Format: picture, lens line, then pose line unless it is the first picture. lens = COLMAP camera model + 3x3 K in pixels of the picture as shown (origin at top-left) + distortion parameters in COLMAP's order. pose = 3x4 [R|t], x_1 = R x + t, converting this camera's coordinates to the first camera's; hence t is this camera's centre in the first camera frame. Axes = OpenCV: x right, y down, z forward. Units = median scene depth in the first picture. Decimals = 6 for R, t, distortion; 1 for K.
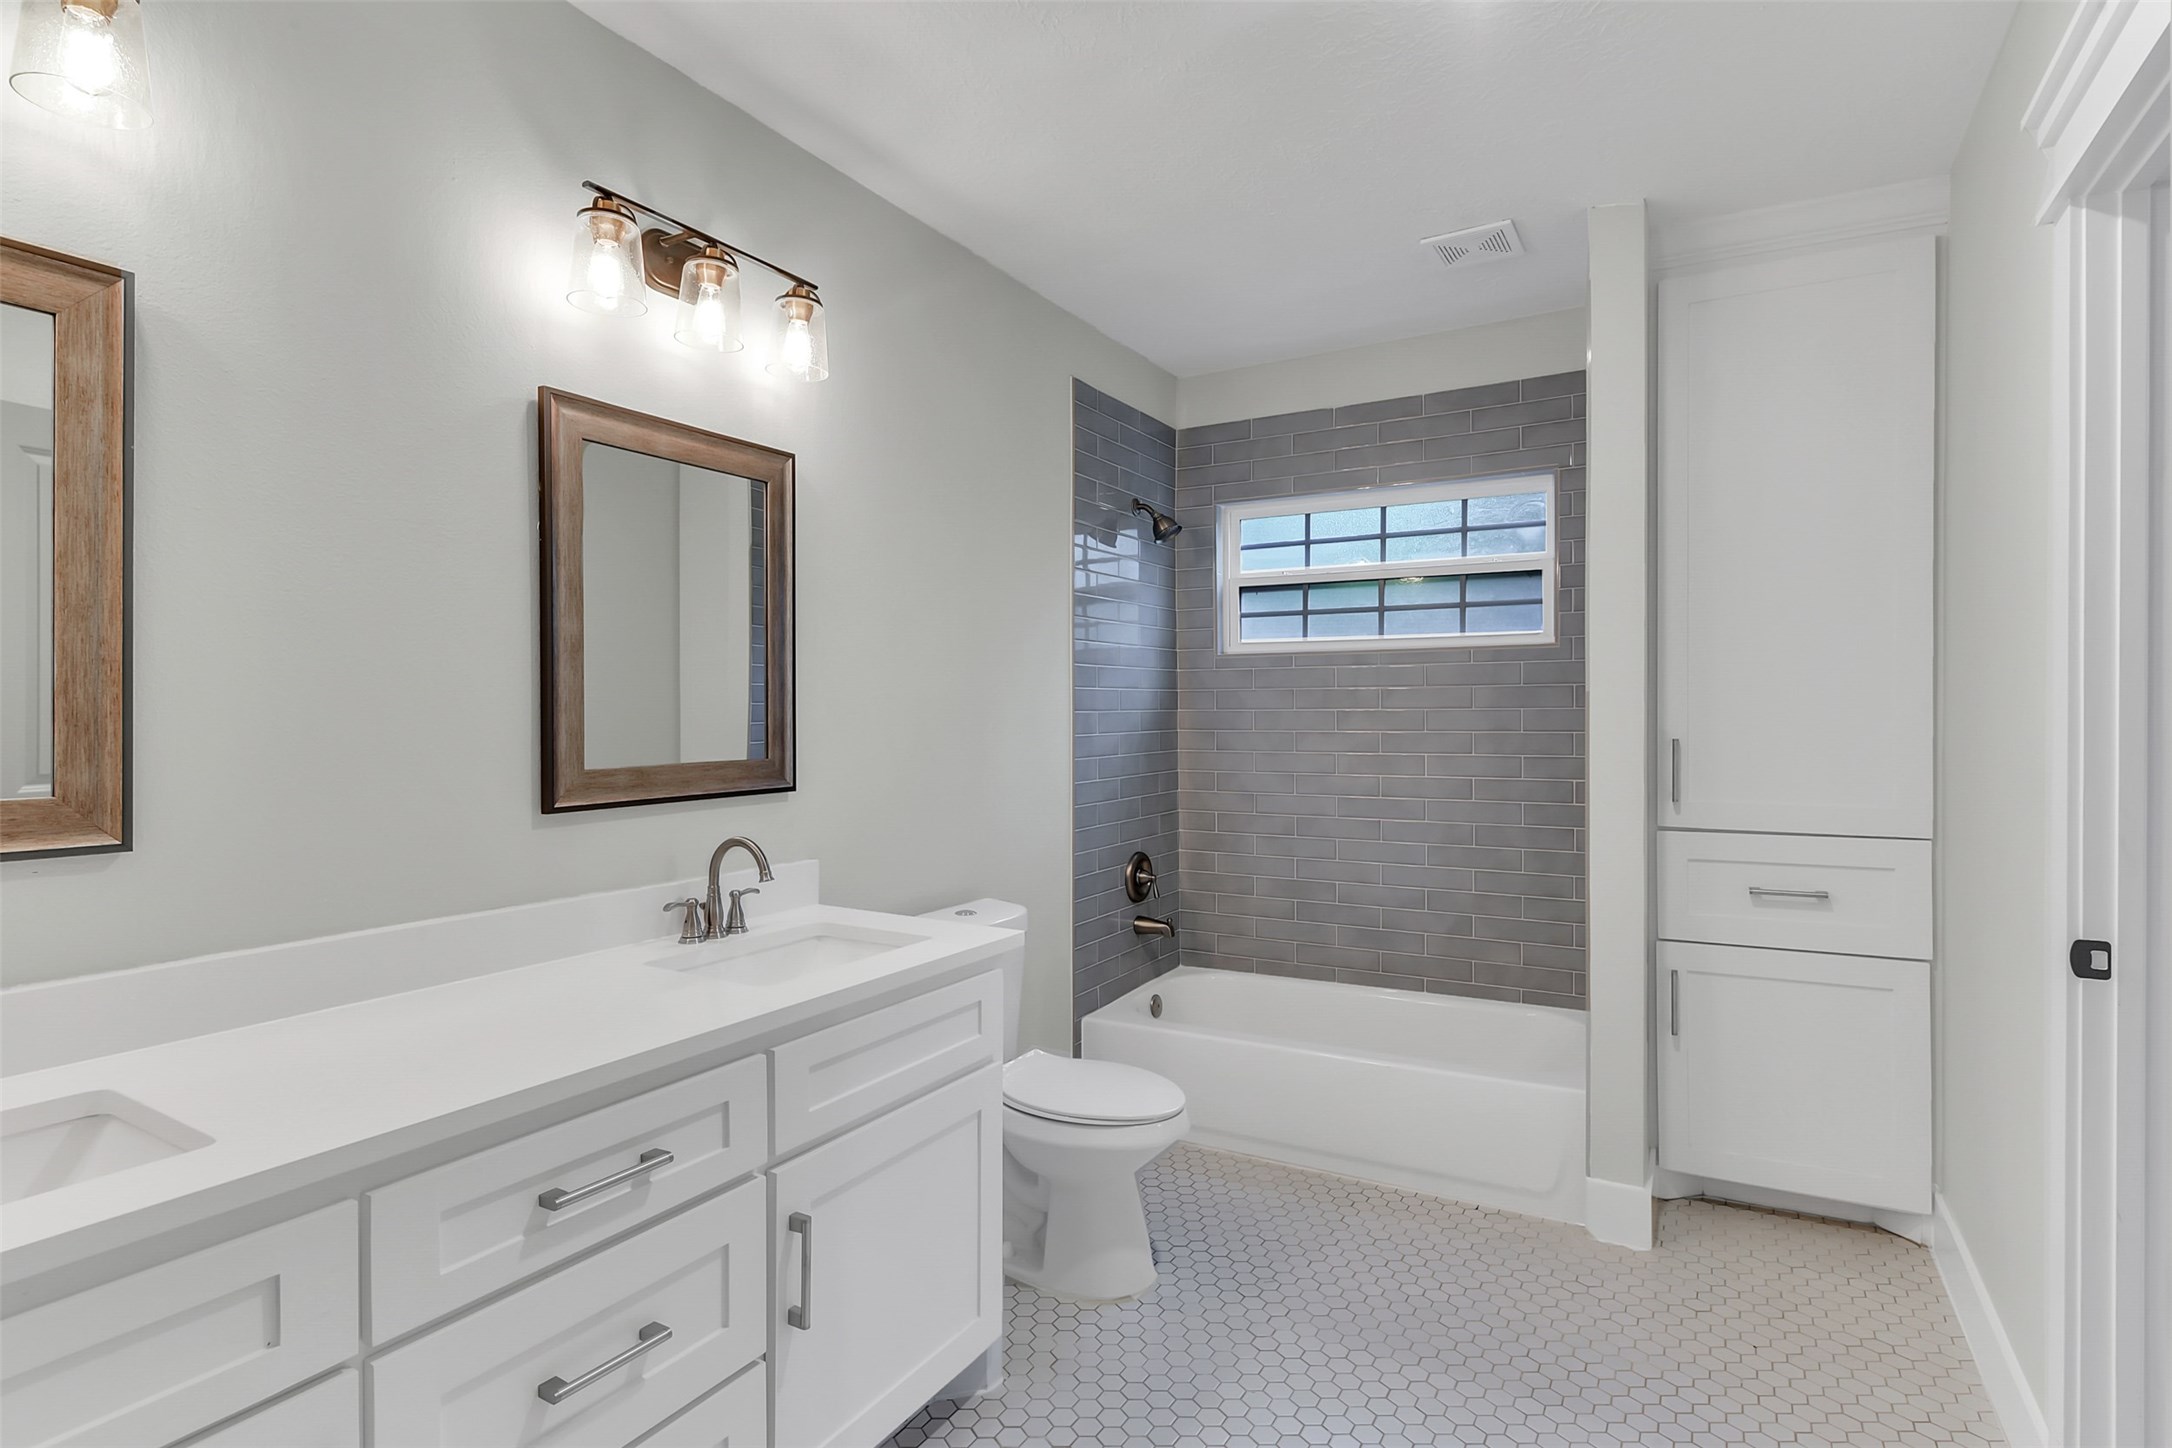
lens RADIAL K [[1126.6, 0, 1079.2], [0, 1126.6, 708.1], [0, 0, 1]] dist [0.004385, -0.000440]
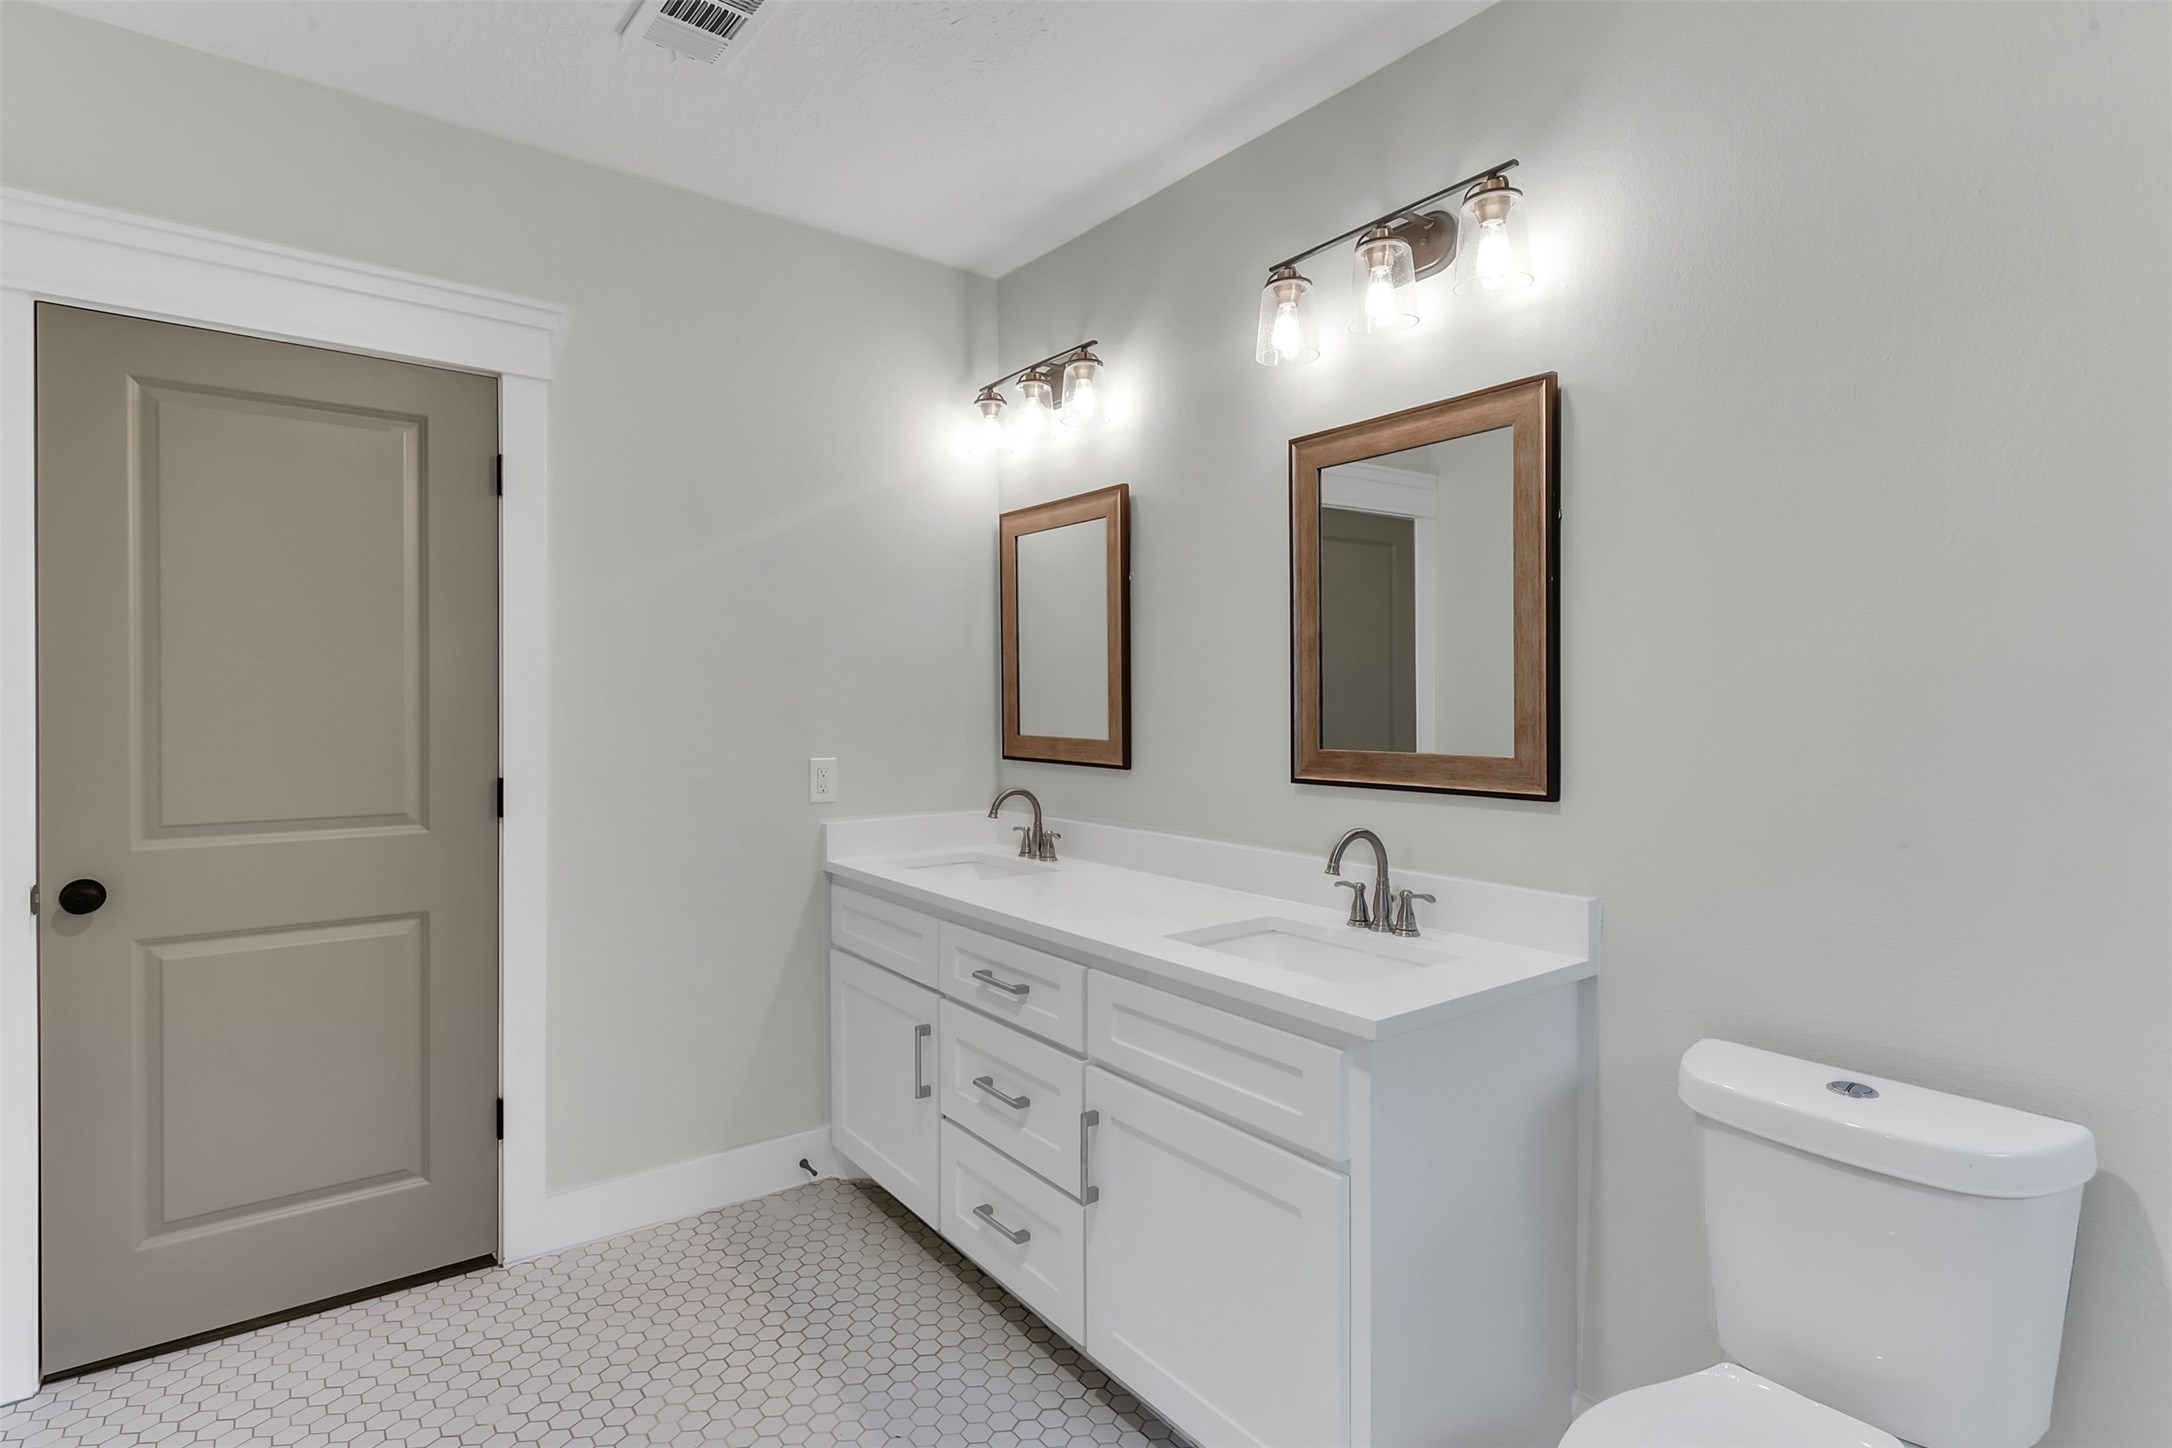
lens RADIAL K [[1077.6, 0, 1078.8], [0, 1077.6, 715.7], [0, 0, 1]] dist [0.007566, -0.001345]
pose [[-0.394059, 0.013985, -0.918979, 0.695011], [0.000573, 0.999888, 0.014971, 0.002297], [0.919085, 0.005373, -0.394023, 1.217372]]
